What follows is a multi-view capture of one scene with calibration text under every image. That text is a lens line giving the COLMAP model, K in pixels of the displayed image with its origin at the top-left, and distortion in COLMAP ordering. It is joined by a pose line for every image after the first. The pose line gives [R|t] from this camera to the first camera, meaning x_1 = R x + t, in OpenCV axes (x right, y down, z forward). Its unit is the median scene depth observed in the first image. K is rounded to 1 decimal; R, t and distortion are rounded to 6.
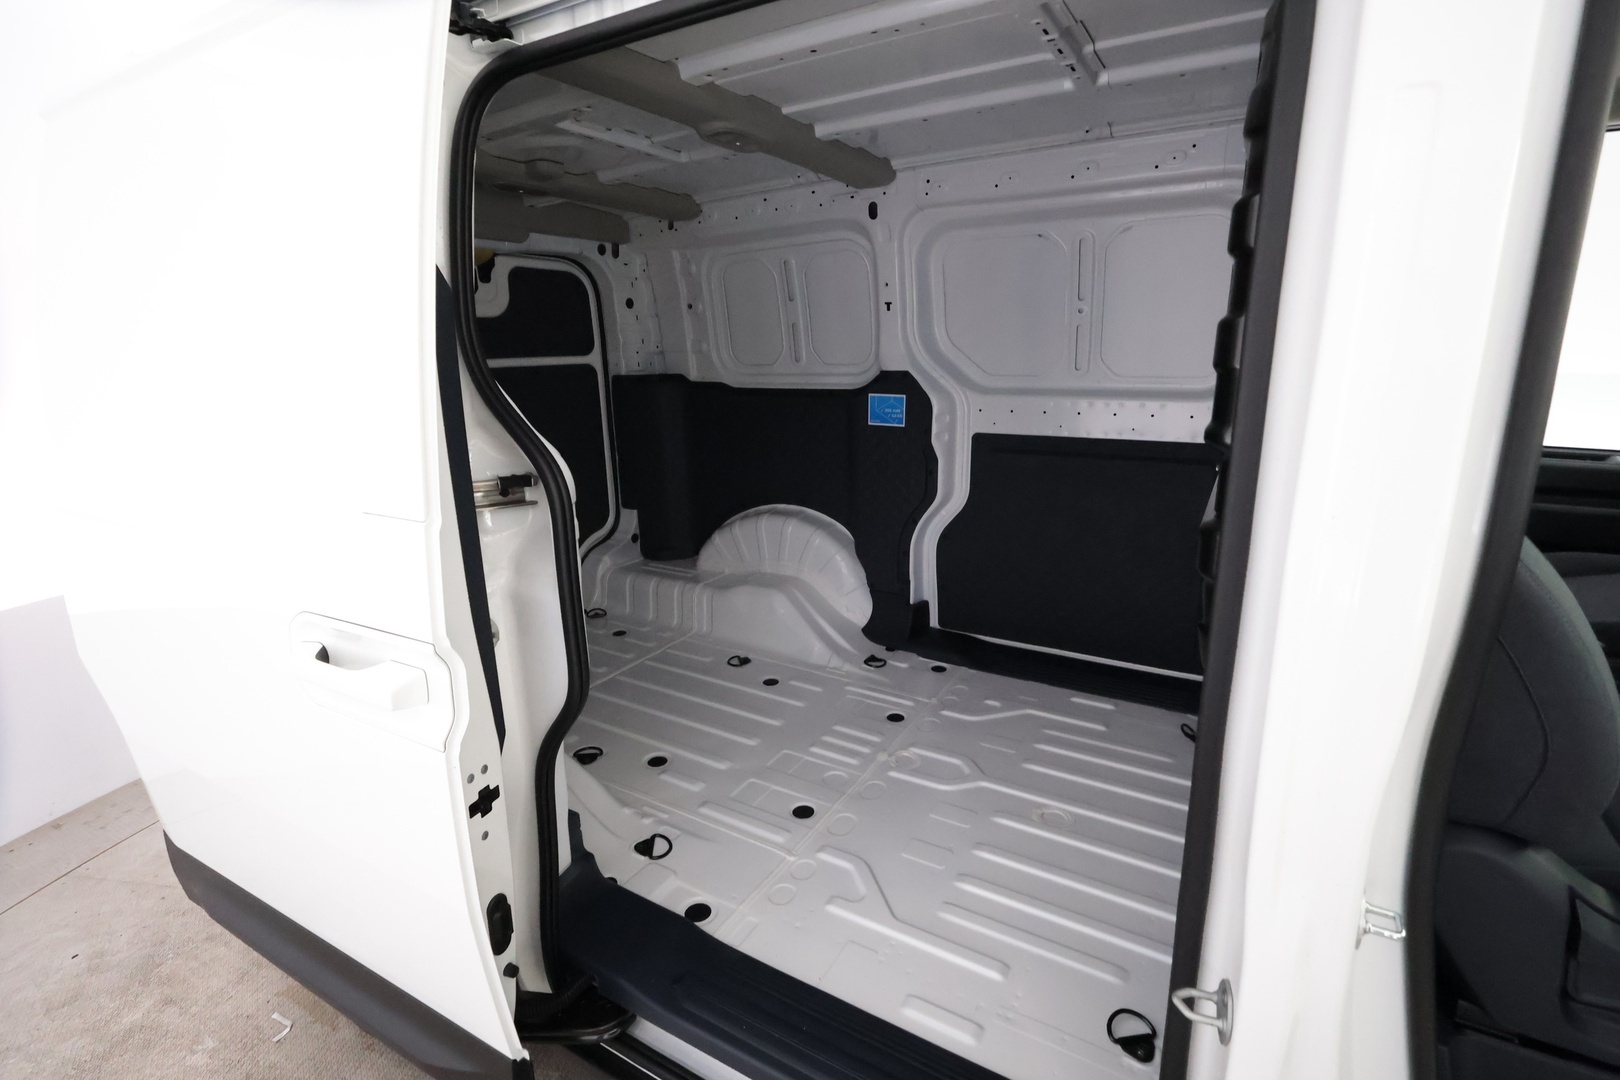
lens RADIAL K [[747.8, 0, 810.0], [0, 747.8, 540.0], [0, 0, 1]] dist [-0.001134, -0.000072]
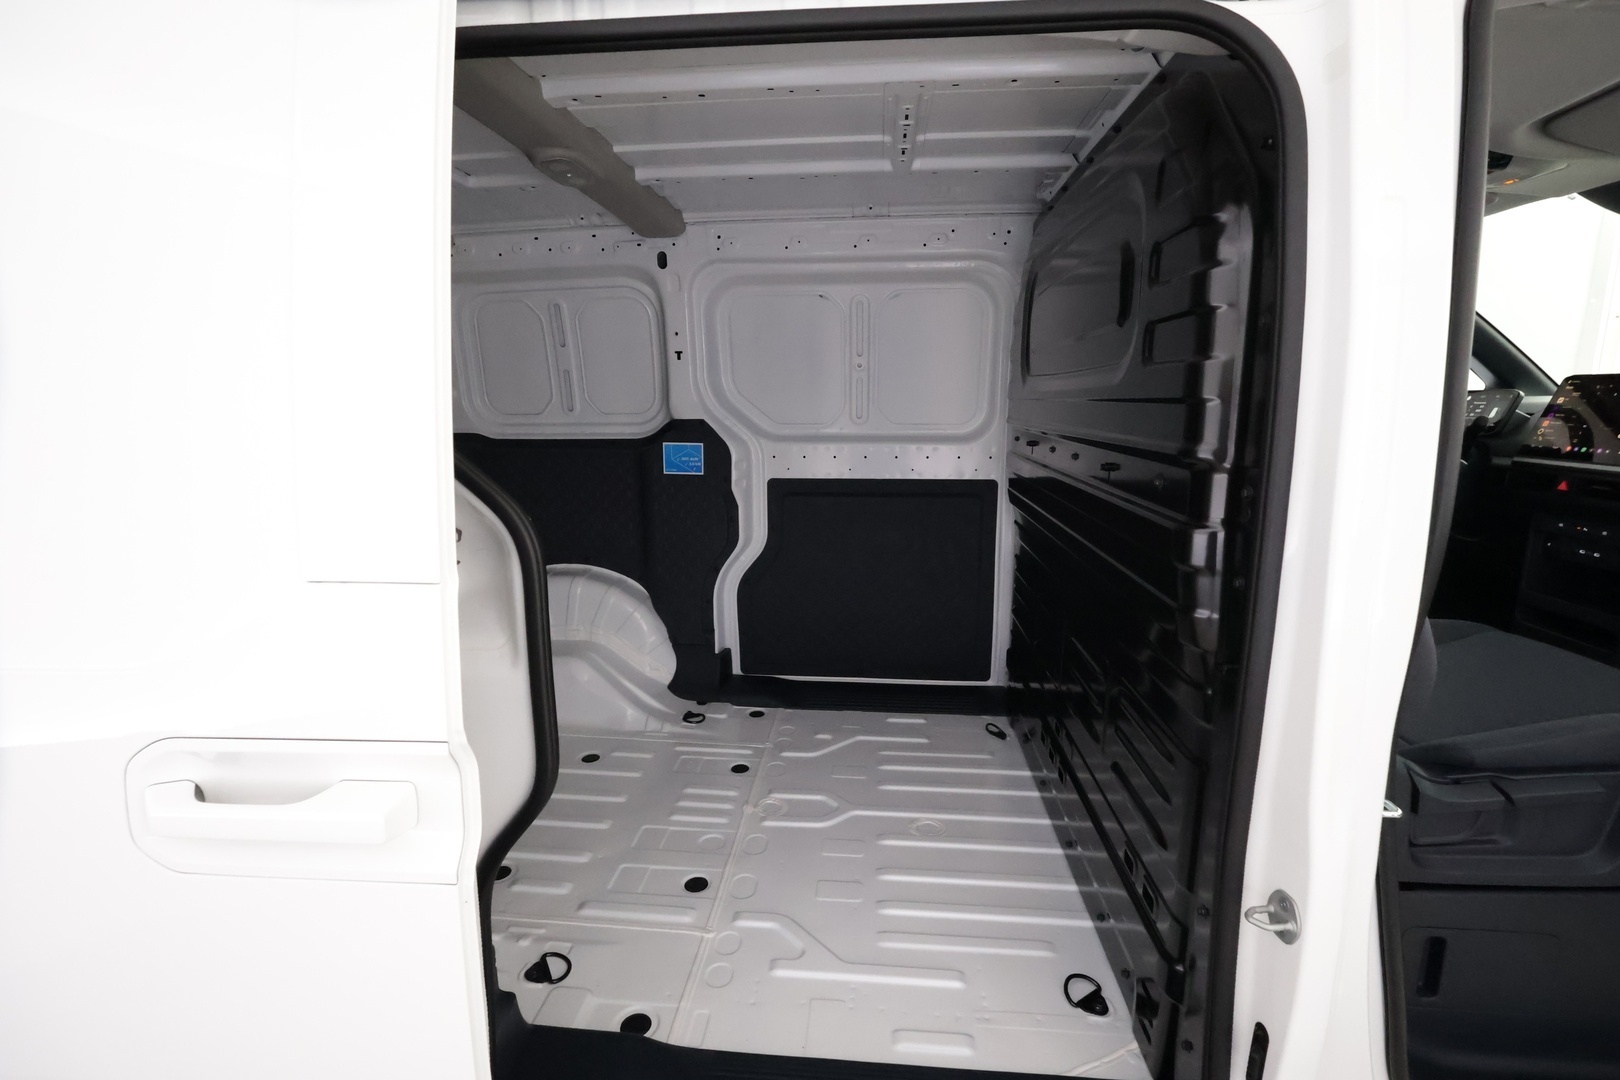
lens RADIAL K [[751.2, 0, 810.0], [0, 751.2, 540.0], [0, 0, 1]] dist [0.002394, 0.000144]
pose [[0.903765, -0.065500, 0.422988, -0.190385], [0.097760, 0.993689, -0.055002, 0.004198], [-0.416716, 0.091060, 0.904464, 0.048022]]
